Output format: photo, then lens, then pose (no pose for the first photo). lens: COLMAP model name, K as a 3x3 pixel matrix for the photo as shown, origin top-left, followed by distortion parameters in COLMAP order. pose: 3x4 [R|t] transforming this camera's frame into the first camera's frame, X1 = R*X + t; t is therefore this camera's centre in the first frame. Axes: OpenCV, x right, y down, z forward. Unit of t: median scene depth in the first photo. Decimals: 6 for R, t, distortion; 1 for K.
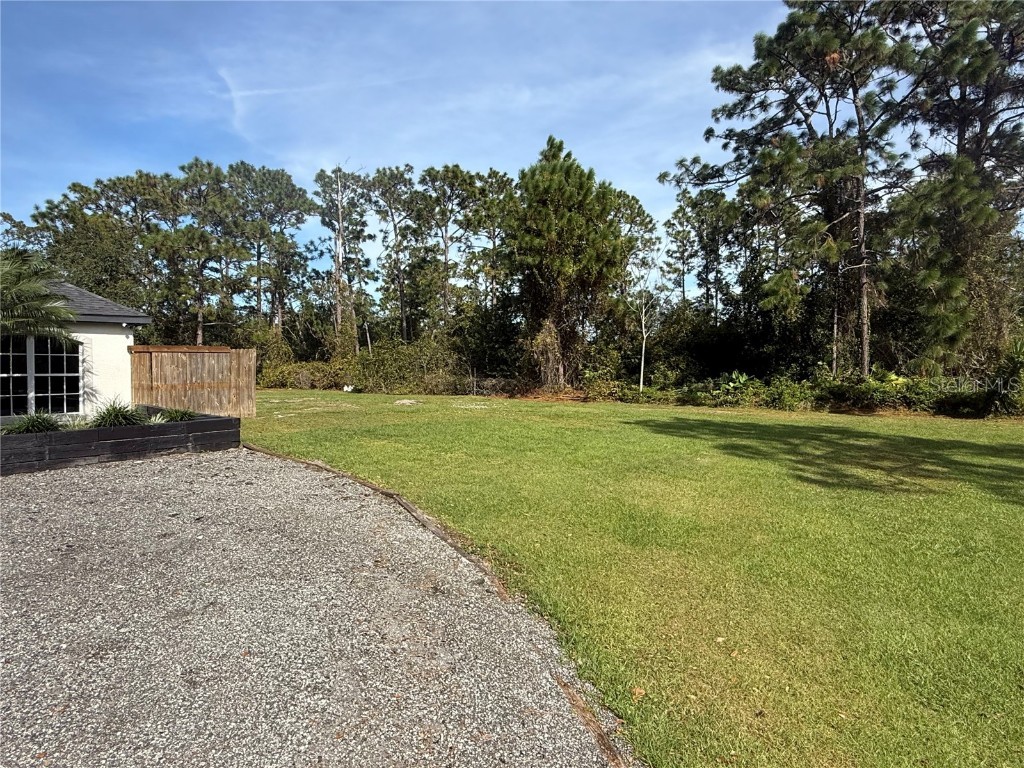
lens RADIAL K [[598.9, 0, 506.7], [0, 598.9, 377.0], [0, 0, 1]] dist [0.001588, 0.002442]
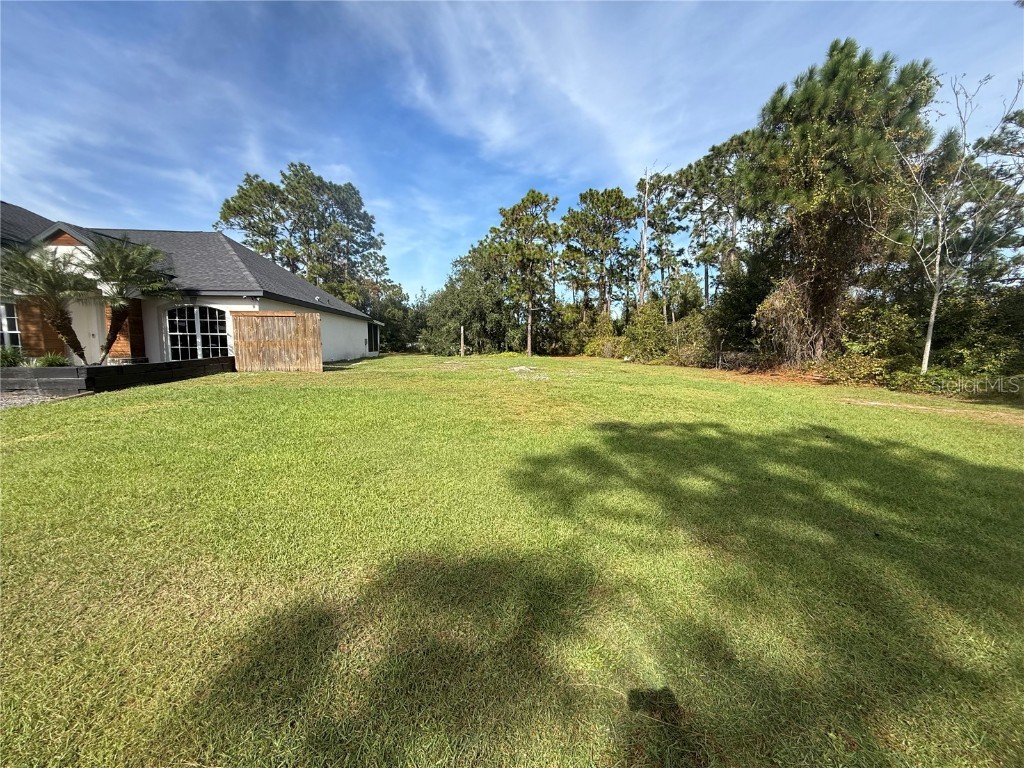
lens RADIAL K [[409.7, 0, 507.6], [0, 409.7, 383.4], [0, 0, 1]] dist [-0.000156, 0.000378]
pose [[0.707370, 0.077923, -0.702535, 0.134787], [-0.023705, 0.995961, 0.086601, 0.003642], [0.706446, -0.044605, 0.706360, 0.231868]]
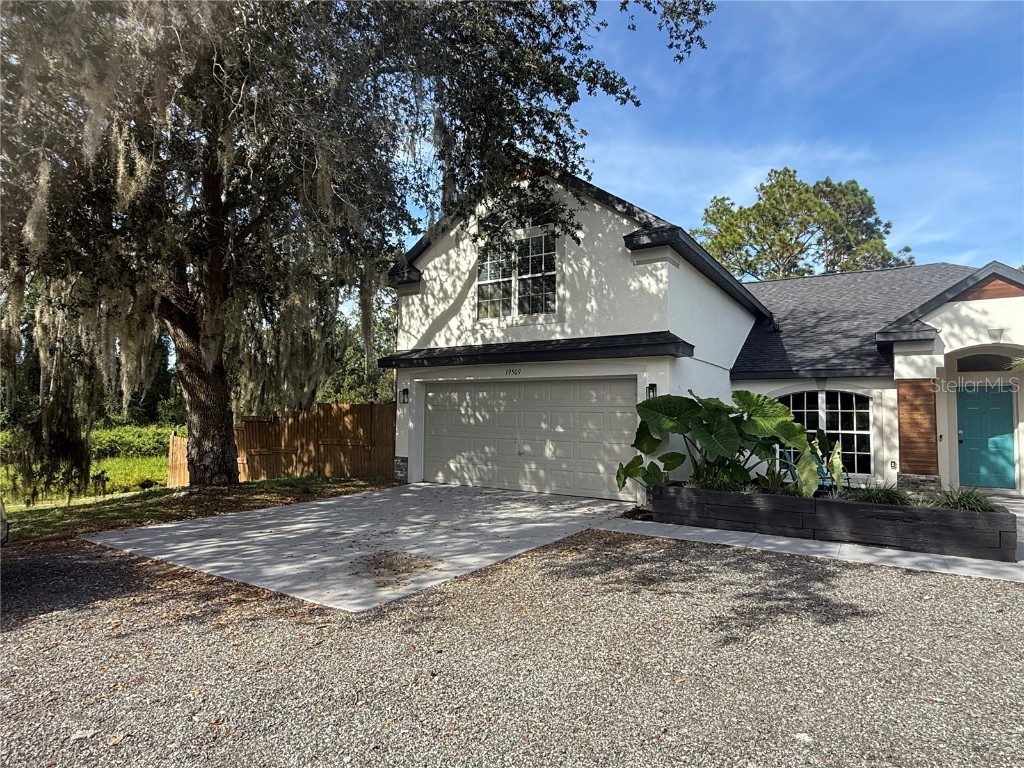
lens RADIAL K [[599.4, 0, 507.4], [0, 599.4, 385.4], [0, 0, 1]] dist [-0.000601, 0.000119]
pose [[0.144804, -0.041470, -0.988591, -0.046114], [-0.029558, 0.998494, -0.046215, -0.003138], [0.989019, 0.035913, 0.143360, 0.001923]]
